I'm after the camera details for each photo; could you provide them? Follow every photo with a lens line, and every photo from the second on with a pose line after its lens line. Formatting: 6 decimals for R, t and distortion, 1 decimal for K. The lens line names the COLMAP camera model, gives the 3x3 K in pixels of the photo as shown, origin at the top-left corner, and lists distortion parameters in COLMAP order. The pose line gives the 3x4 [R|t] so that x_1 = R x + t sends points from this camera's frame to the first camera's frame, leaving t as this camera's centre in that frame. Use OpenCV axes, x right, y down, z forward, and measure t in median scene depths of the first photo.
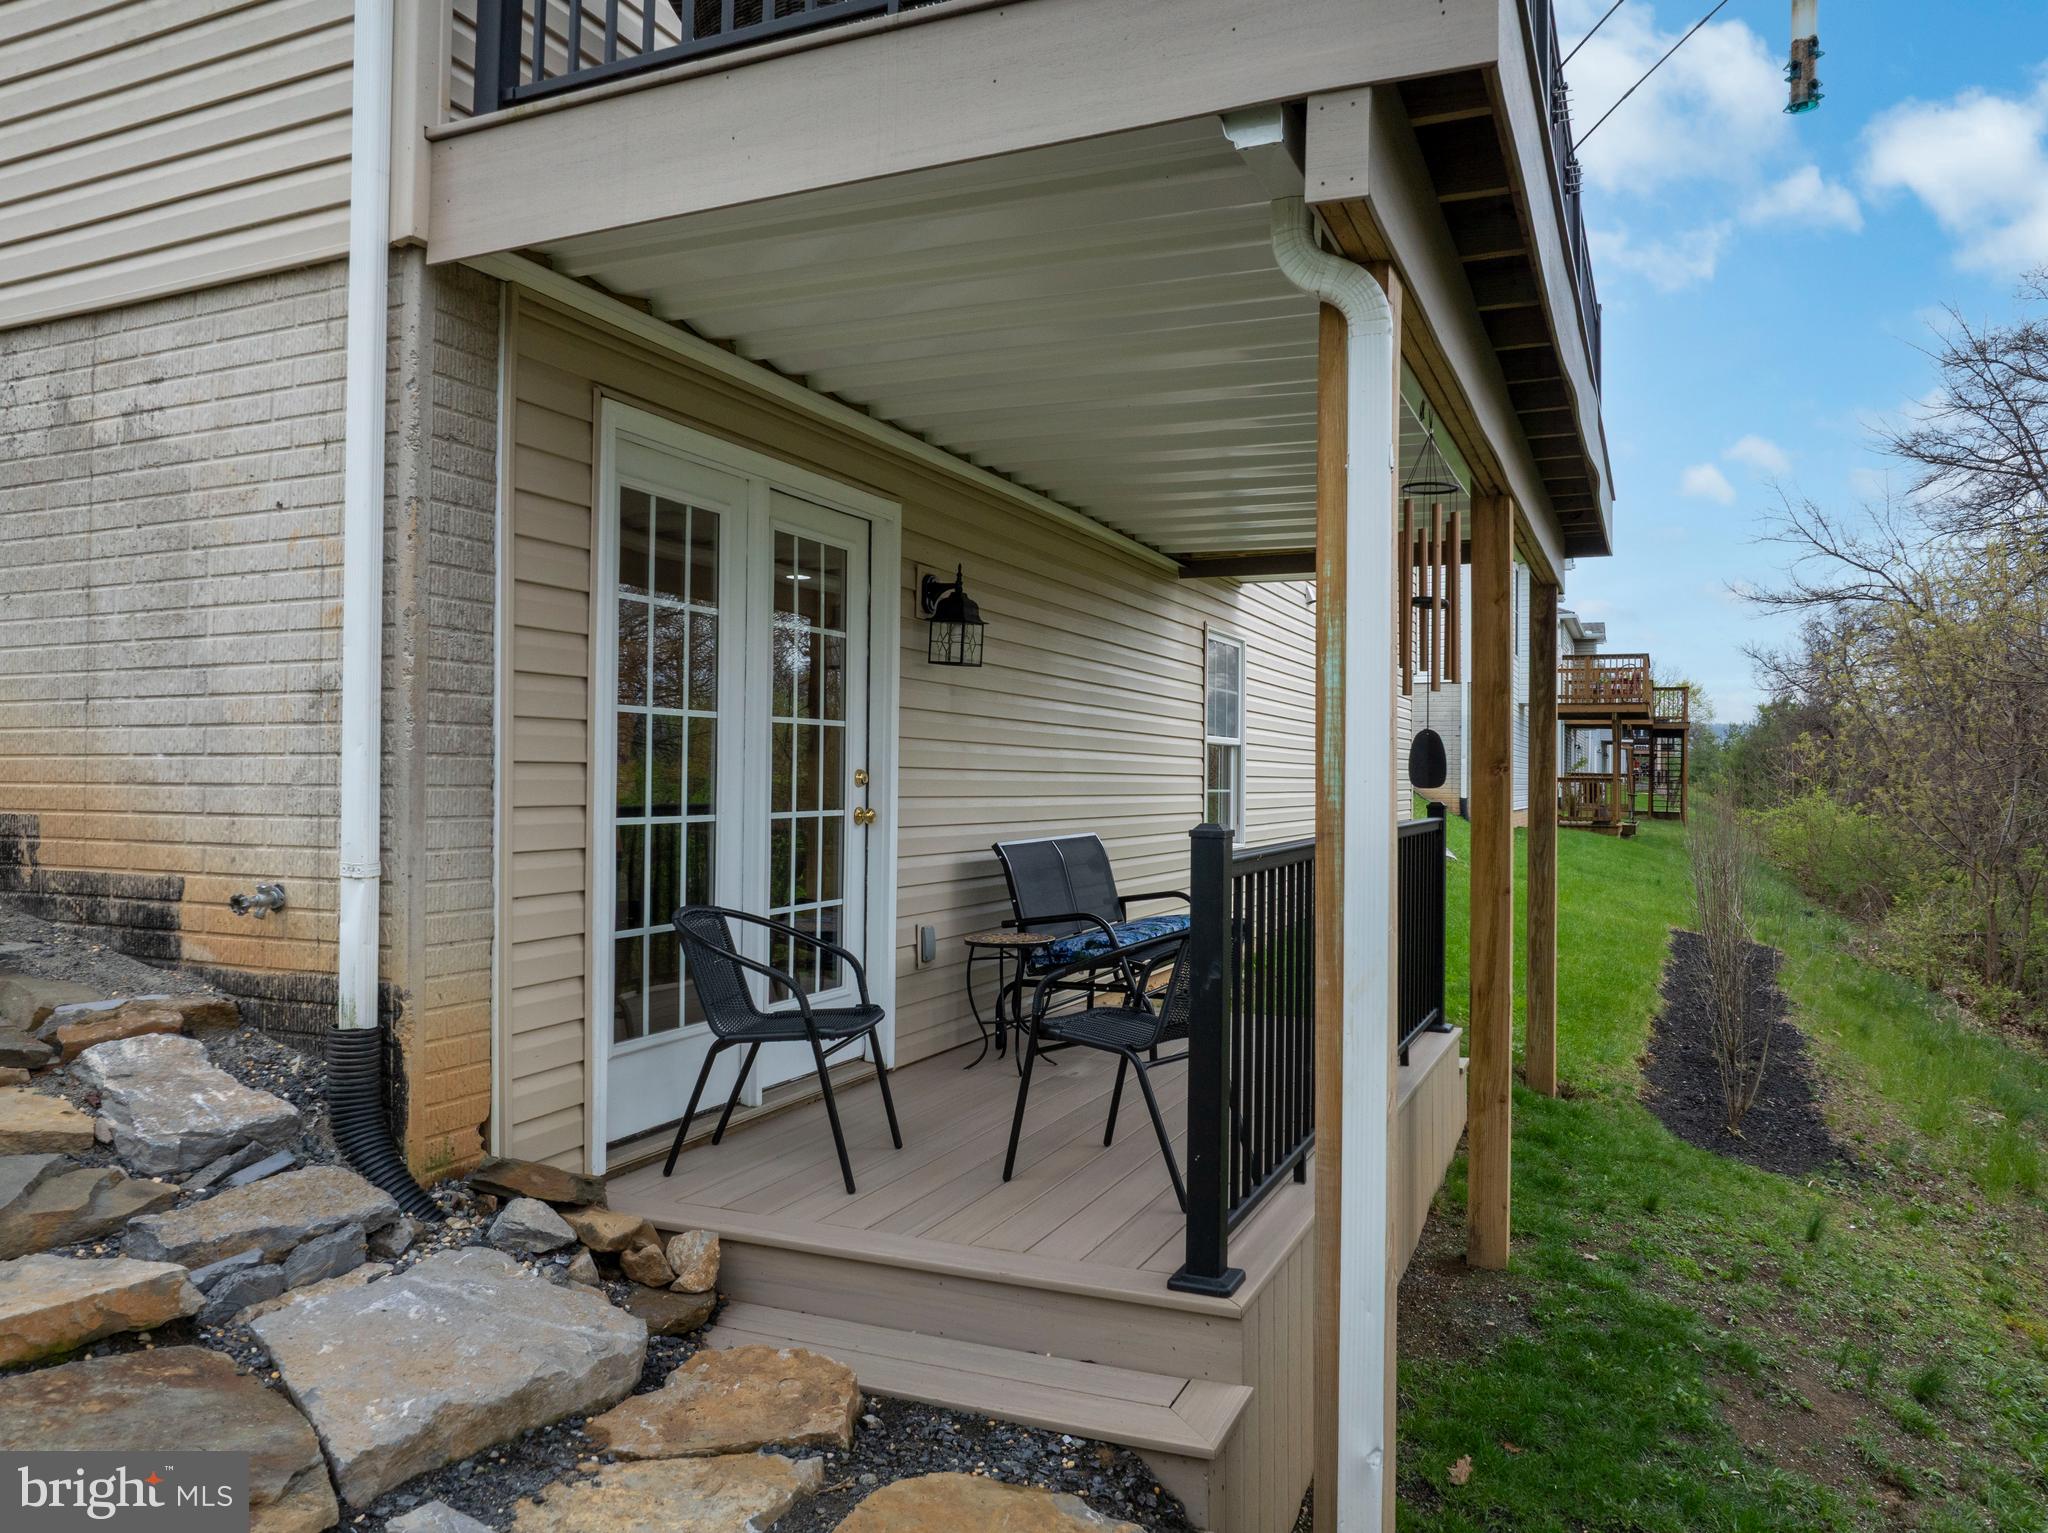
lens RADIAL K [[1444.8, 0, 1019.4], [0, 1444.8, 768.4], [0, 0, 1]] dist [-0.031039, 0.001288]
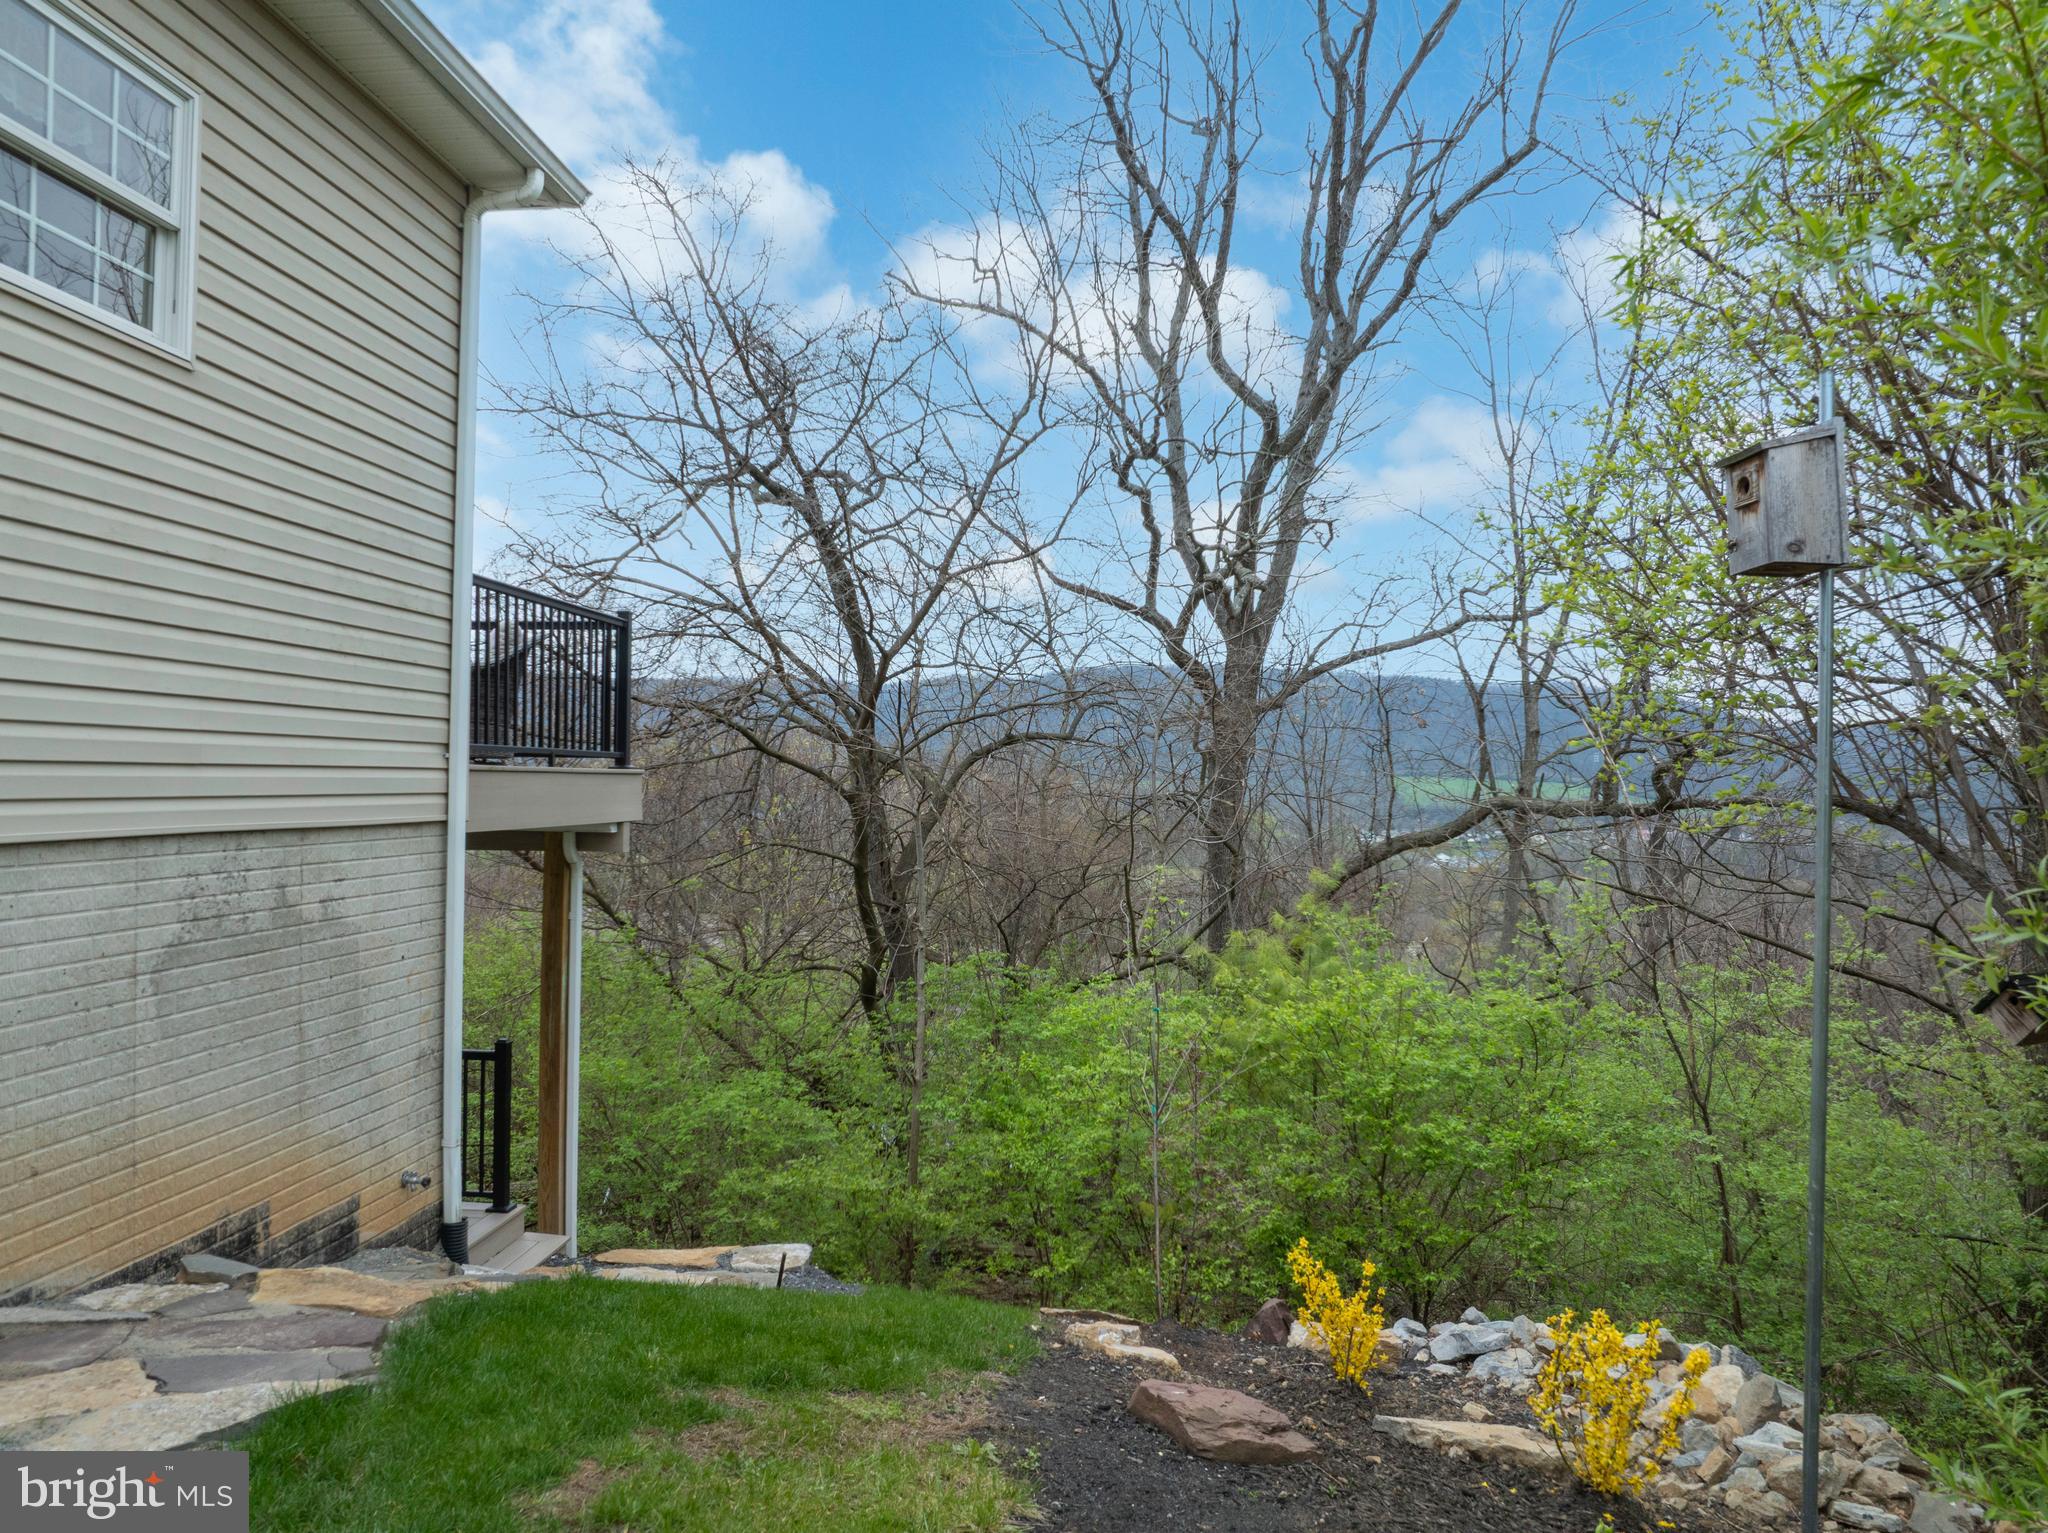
lens RADIAL K [[1444.8, 0, 1028.7], [0, 1444.8, 770.8], [0, 0, 1]] dist [-0.031039, 0.001288]
pose [[-0.334944, -0.001943, 0.942236, -2.271390], [-0.019381, 0.999801, -0.004828, -0.391193], [-0.942039, -0.019879, -0.334915, 0.814350]]
